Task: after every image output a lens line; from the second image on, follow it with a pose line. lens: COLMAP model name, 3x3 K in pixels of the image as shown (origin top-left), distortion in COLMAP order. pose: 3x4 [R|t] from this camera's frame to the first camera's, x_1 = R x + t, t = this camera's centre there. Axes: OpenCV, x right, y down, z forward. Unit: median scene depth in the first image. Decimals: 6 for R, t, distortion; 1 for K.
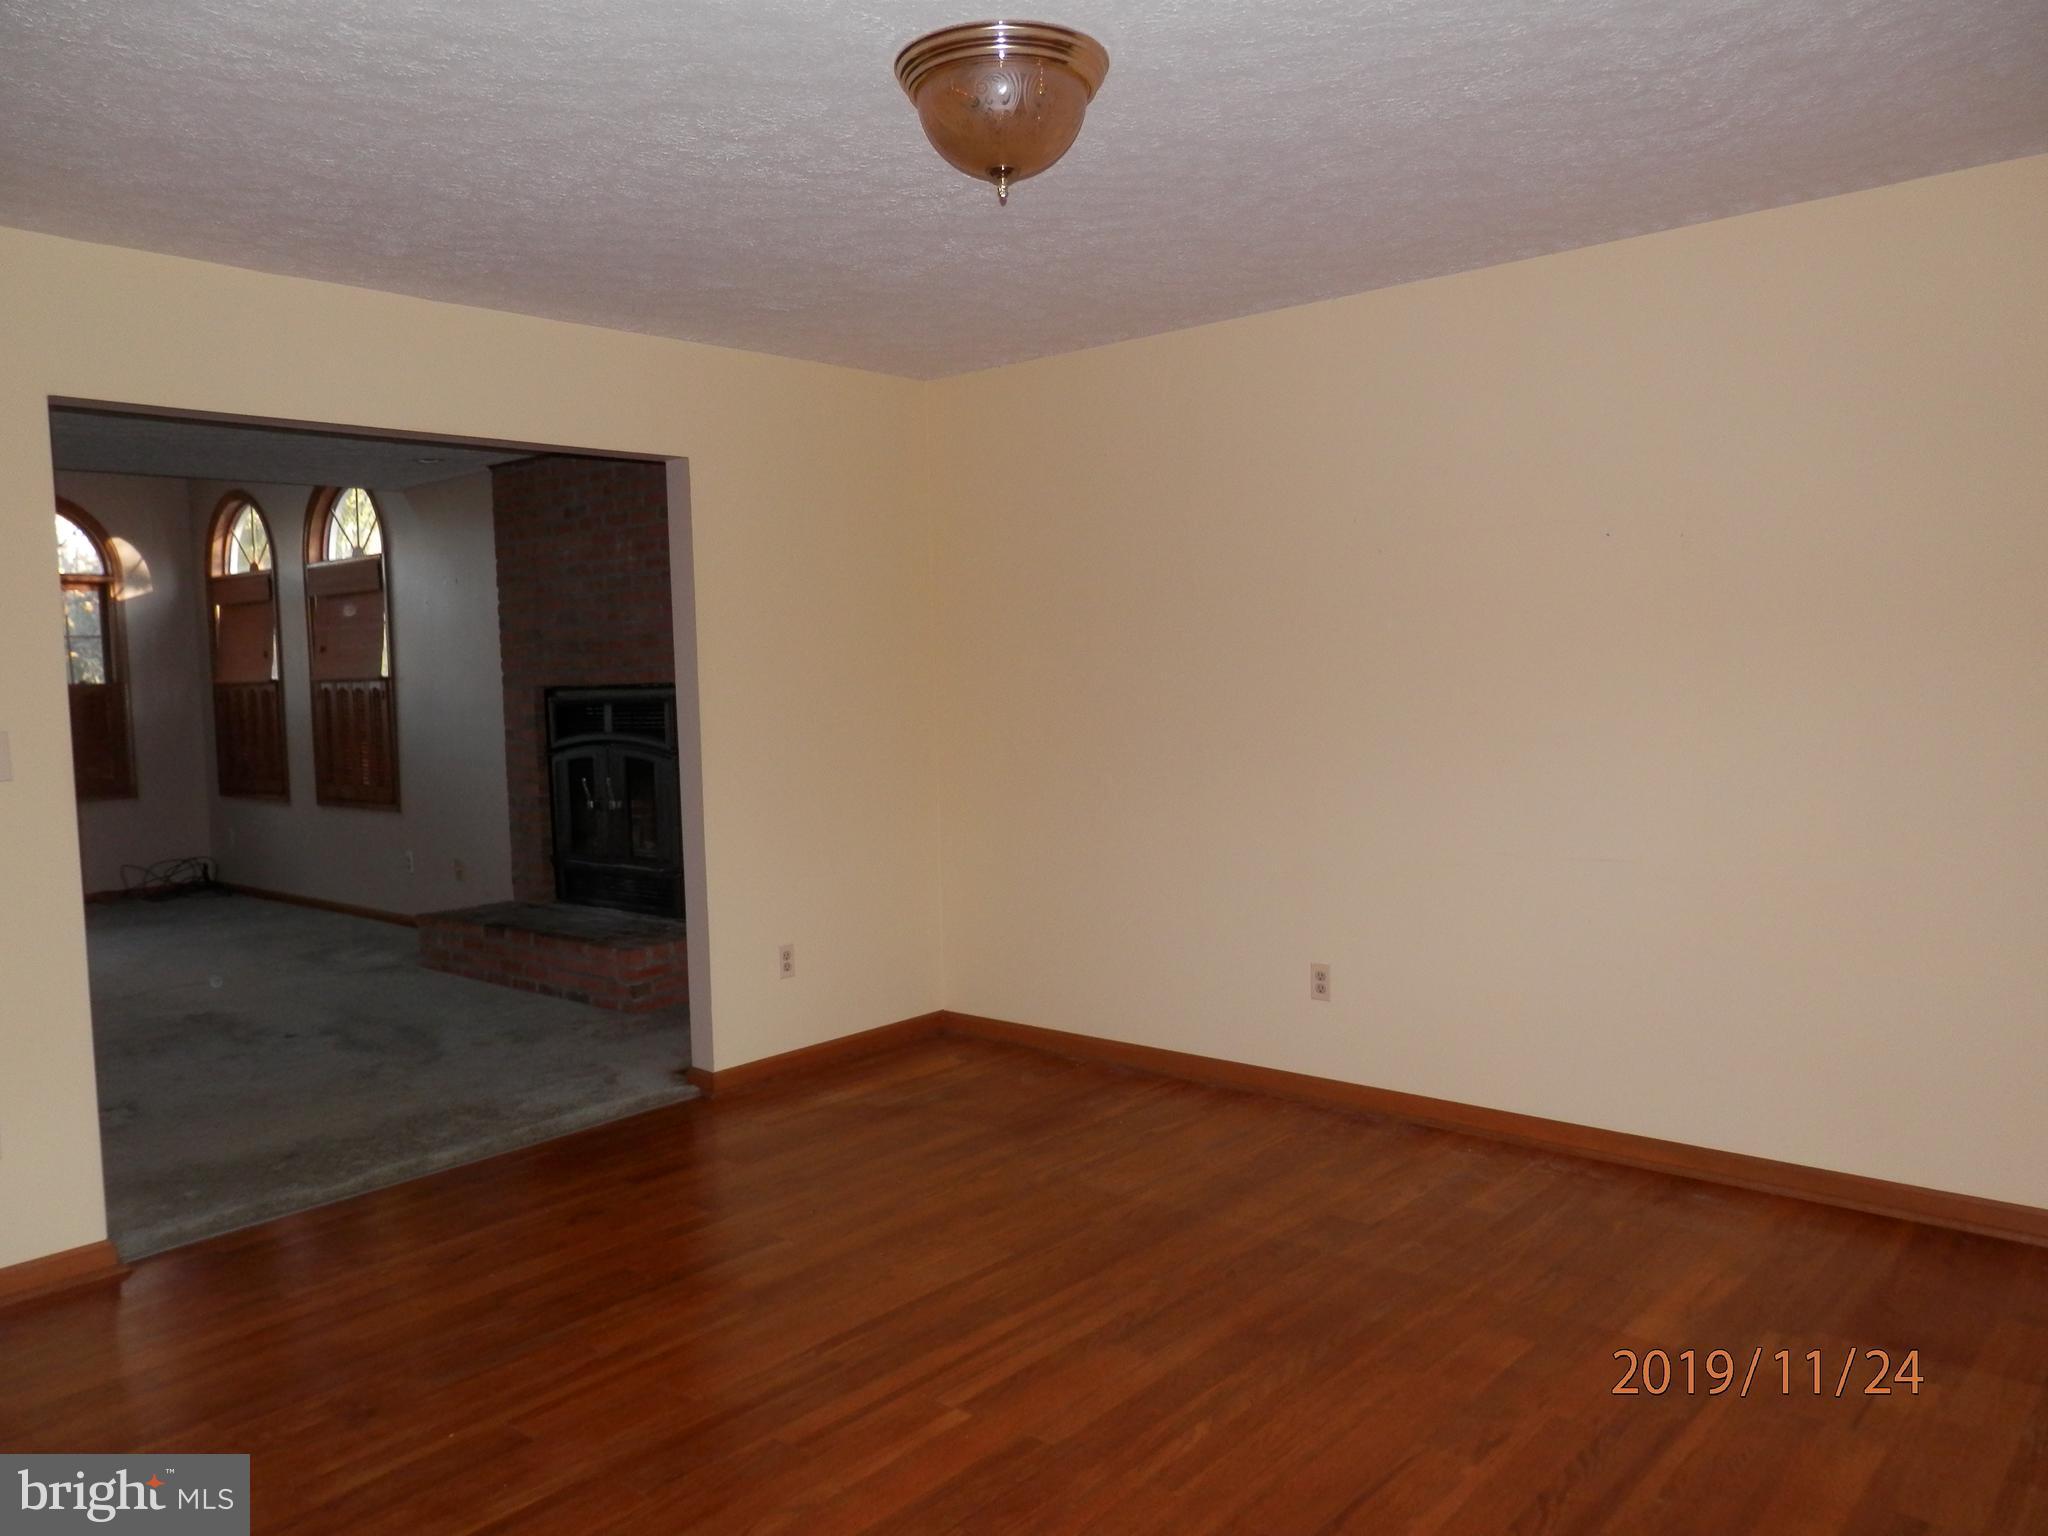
lens RADIAL K [[1525.4, 0, 1024.0], [0, 1525.4, 773.2], [0, 0, 1]] dist [-0.001665, 0.013748]
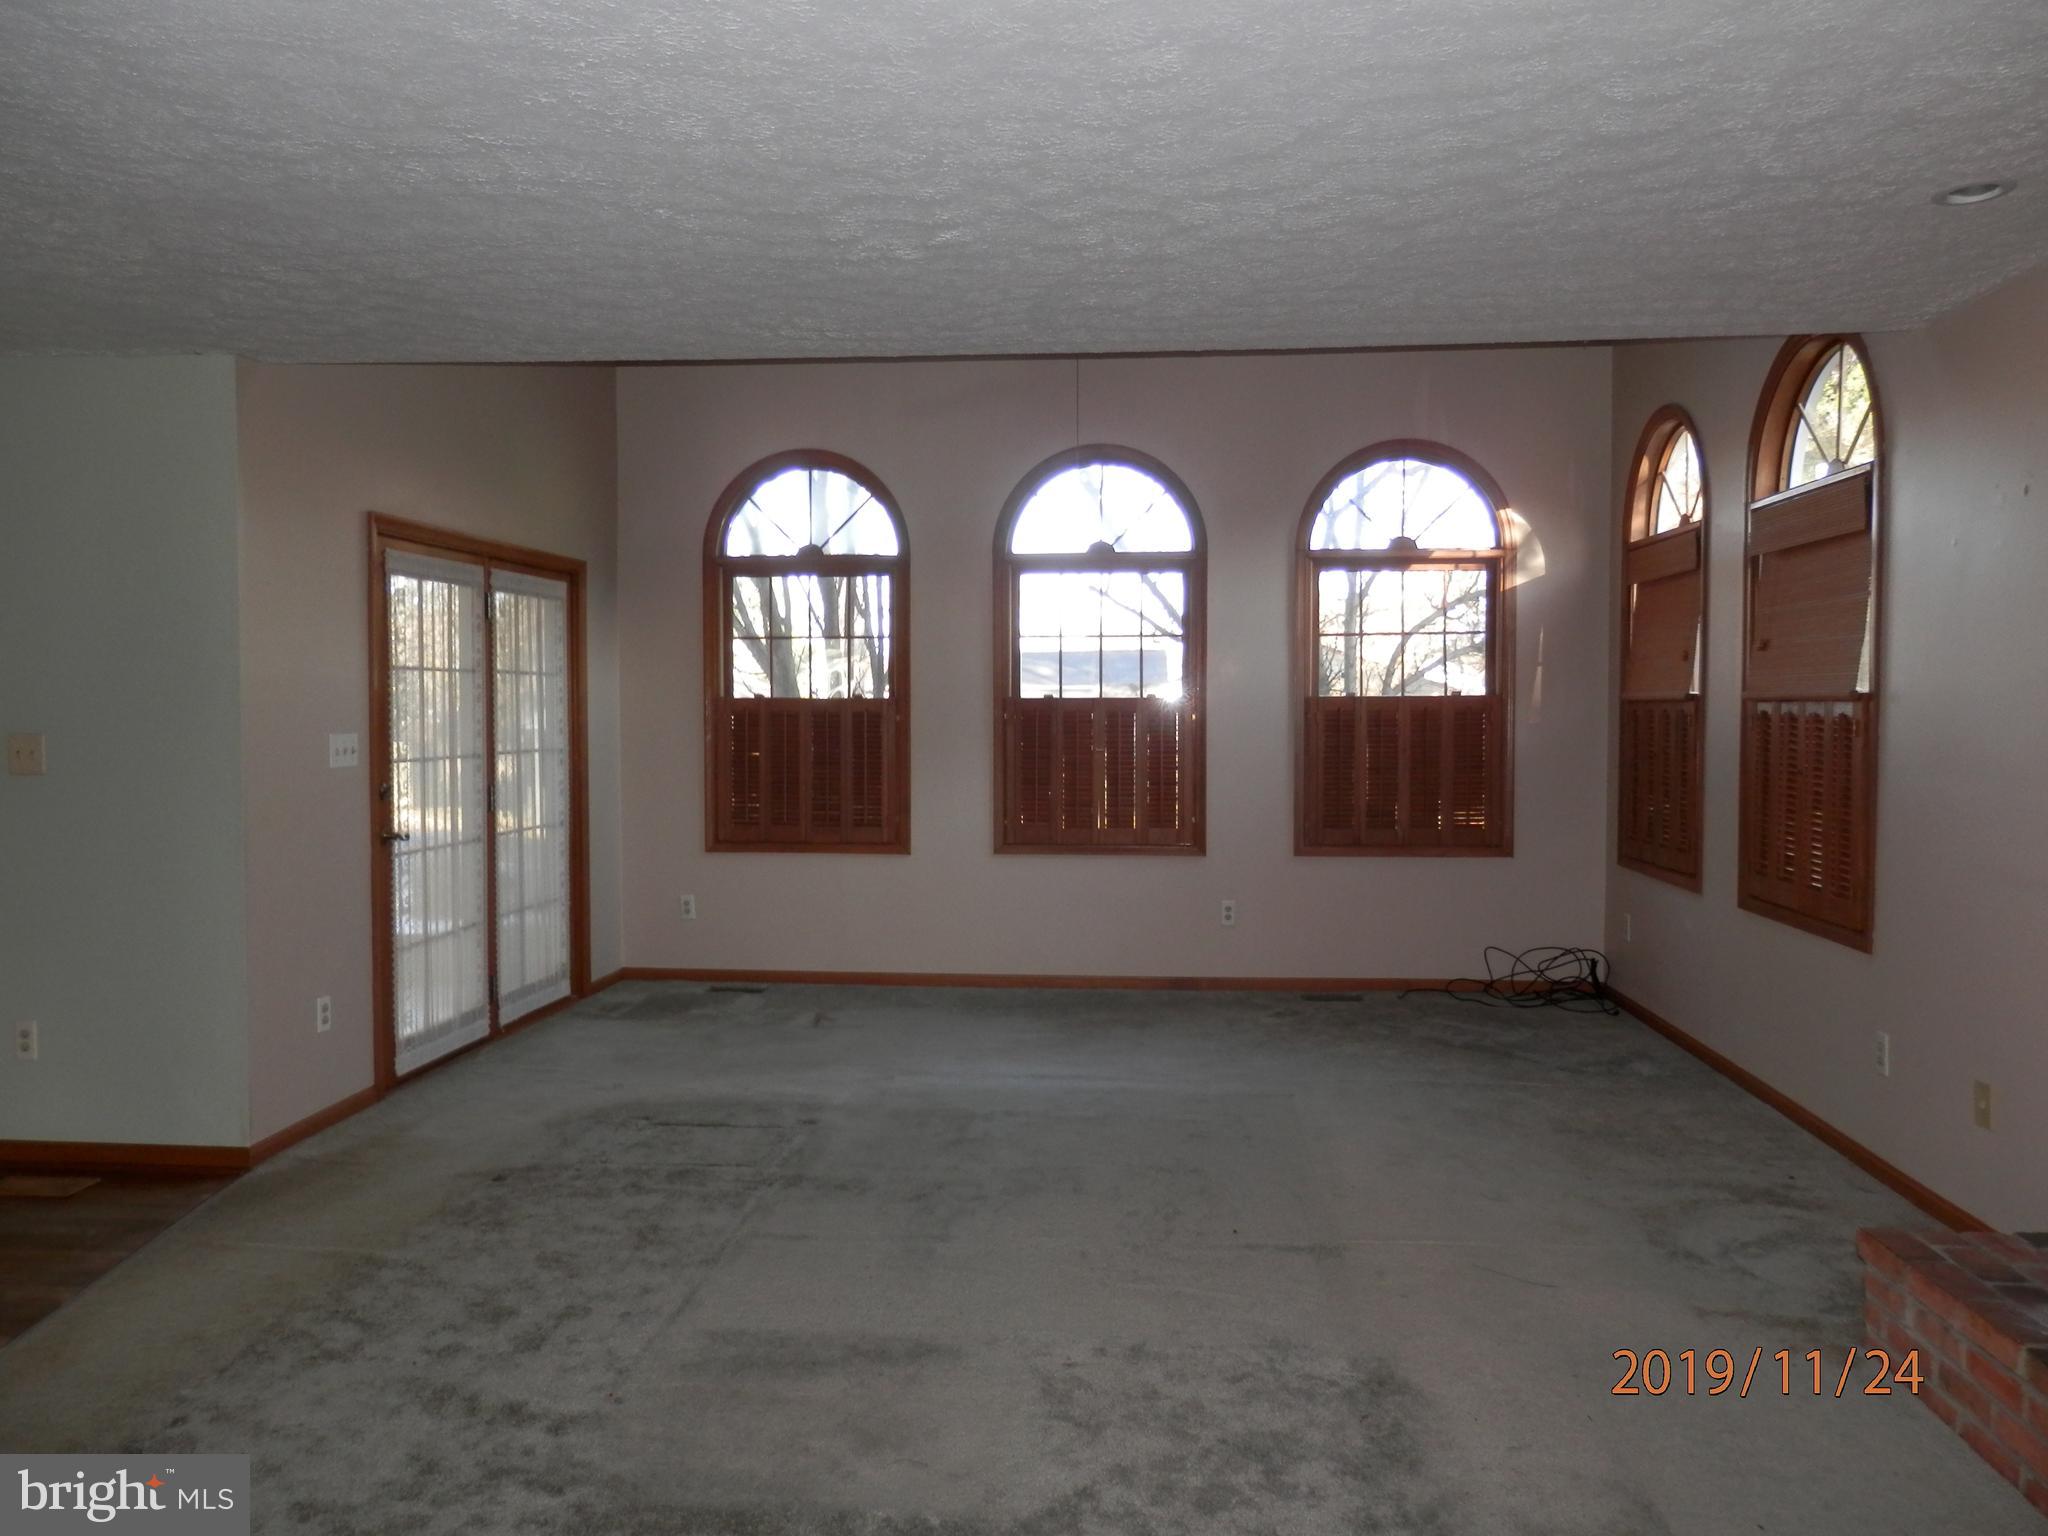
lens RADIAL K [[1525.4, 0, 1022.1], [0, 1525.4, 755.3], [0, 0, 1]] dist [-0.001665, 0.013748]
pose [[0.584249, 0.050925, -0.809975, -0.154432], [-0.065334, 0.997741, 0.015603, -0.030313], [0.808941, 0.043803, 0.586256, 0.441672]]
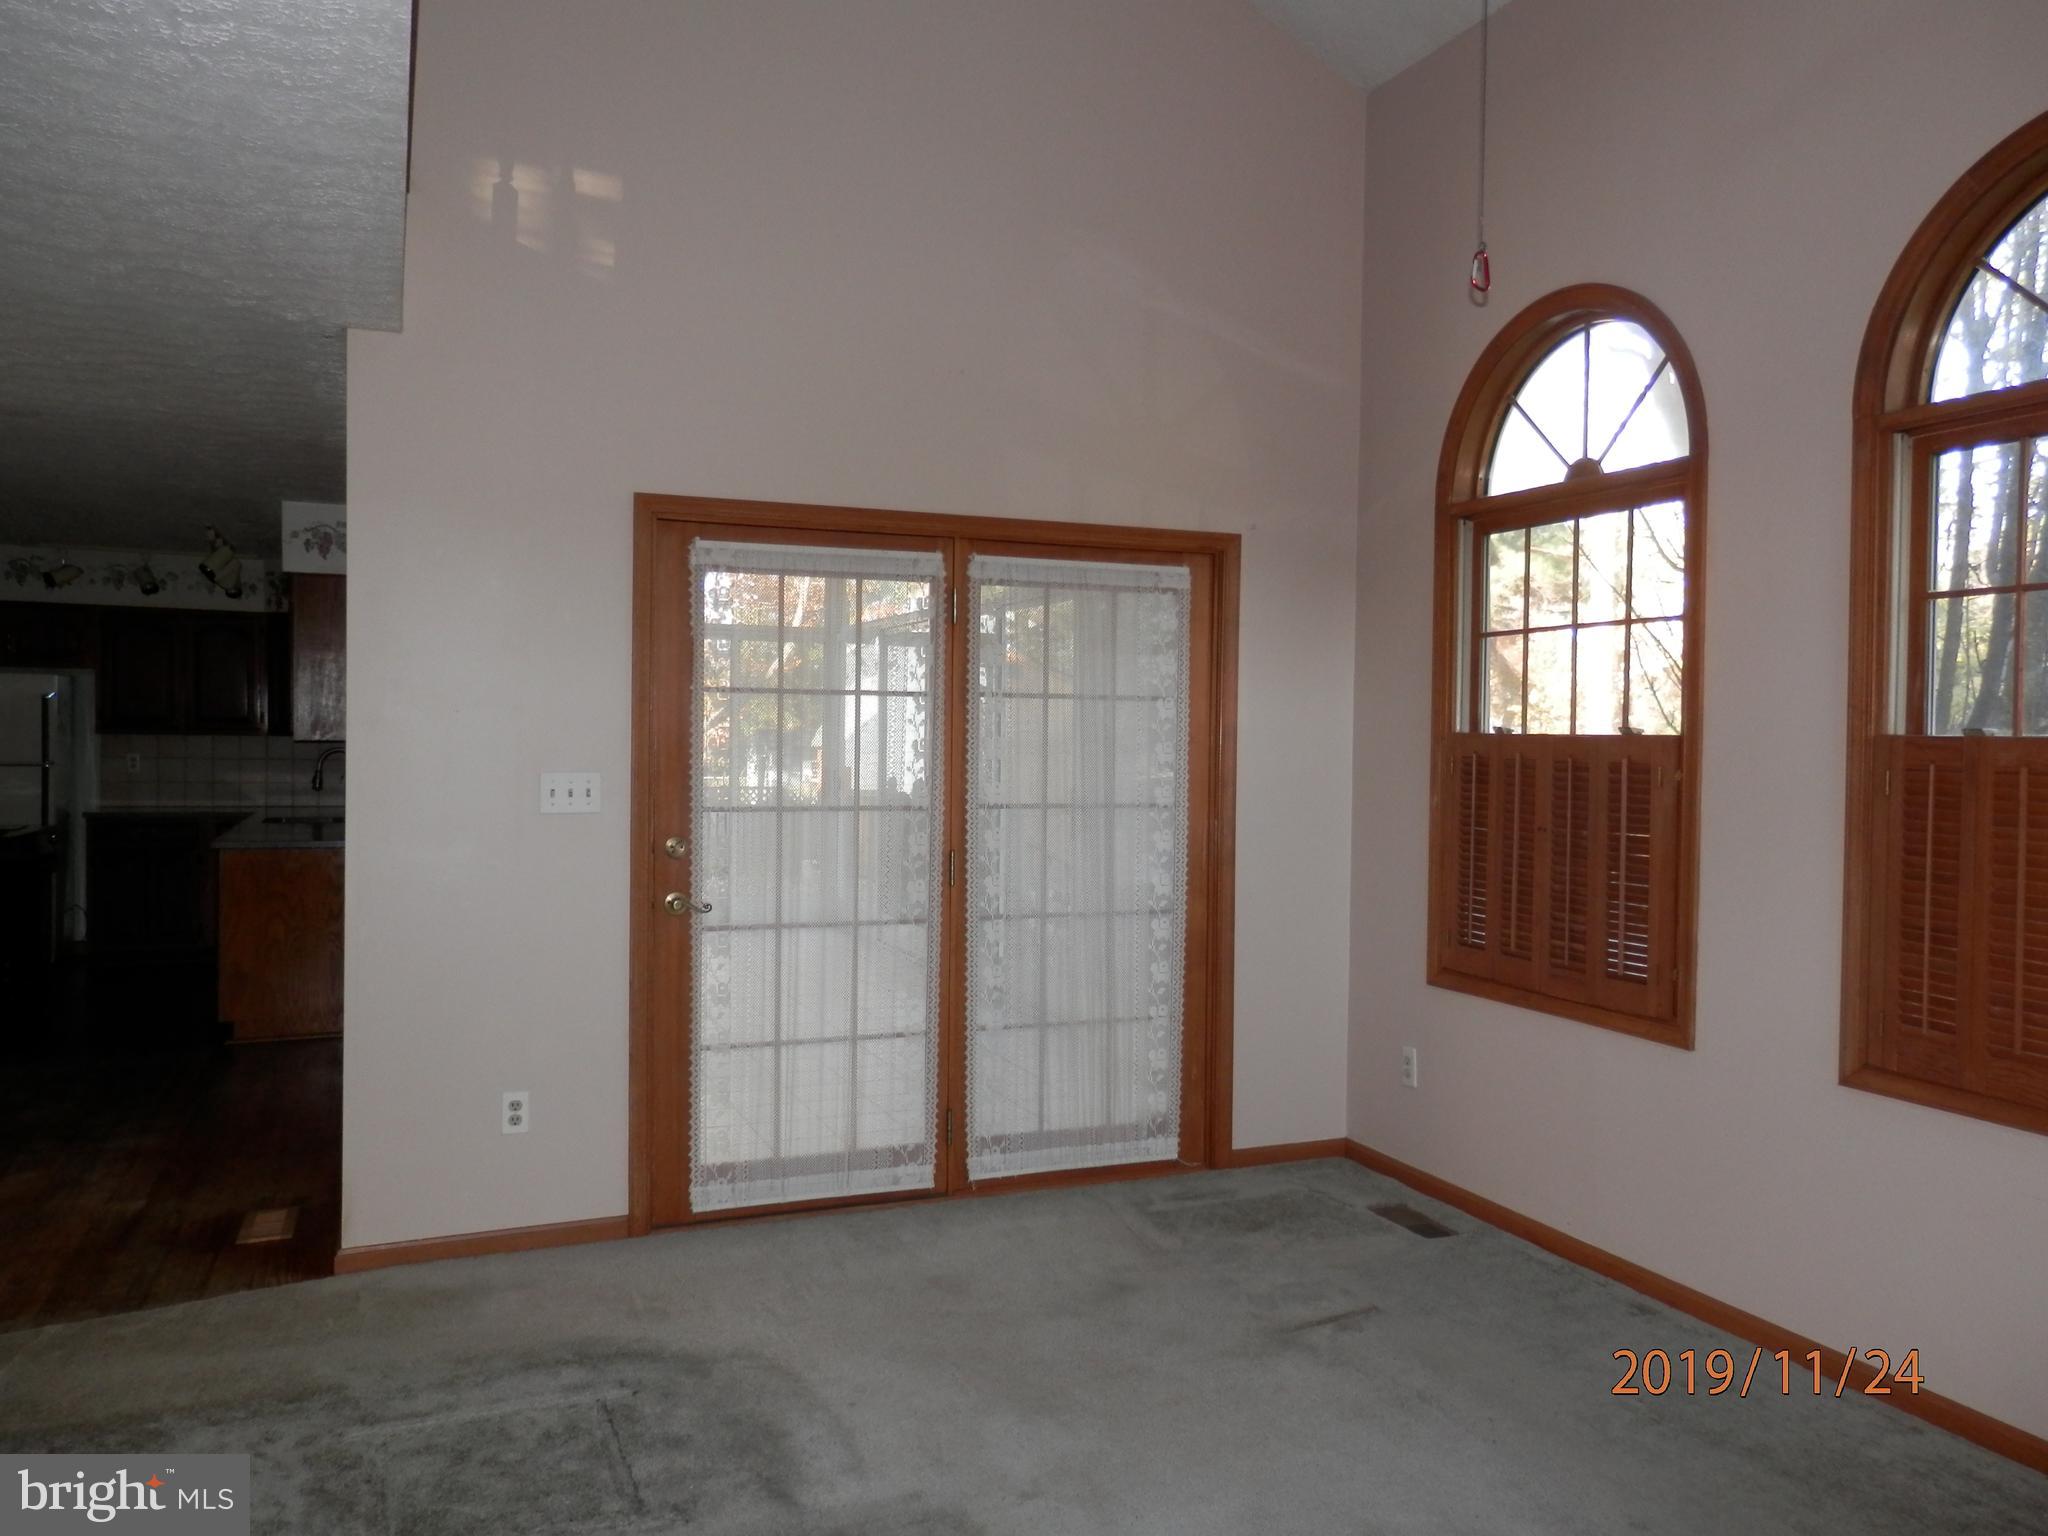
lens RADIAL K [[1525.4, 0, 1022.0], [0, 1525.4, 749.3], [0, 0, 1]] dist [-0.001665, 0.013748]
pose [[-0.443227, 0.027404, -0.895990, -0.542932], [-0.057846, 0.996575, 0.059096, -0.067575], [0.894541, 0.078023, -0.440124, 1.129416]]
